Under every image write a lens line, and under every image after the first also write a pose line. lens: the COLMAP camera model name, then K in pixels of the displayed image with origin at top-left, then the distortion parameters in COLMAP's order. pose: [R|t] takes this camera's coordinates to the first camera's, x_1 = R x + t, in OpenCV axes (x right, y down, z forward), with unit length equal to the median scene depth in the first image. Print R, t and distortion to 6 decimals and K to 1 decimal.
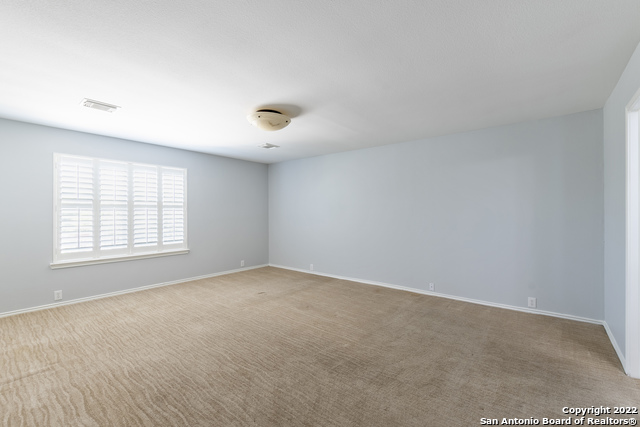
lens RADIAL K [[279.0, 0, 320.4], [0, 279.0, 210.1], [0, 0, 1]] dist [0.002783, 0.000023]
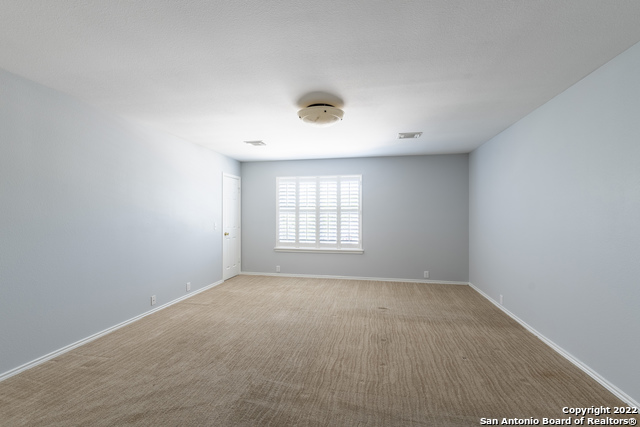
lens RADIAL K [[279.0, 0, 319.9], [0, 279.0, 218.3], [0, 0, 1]] dist [0.002783, 0.000023]
pose [[0.464723, 0.010743, -0.885391, 0.506597], [0.006554, 0.999857, 0.015572, 0.000898], [0.885432, -0.013039, 0.464586, 0.460932]]
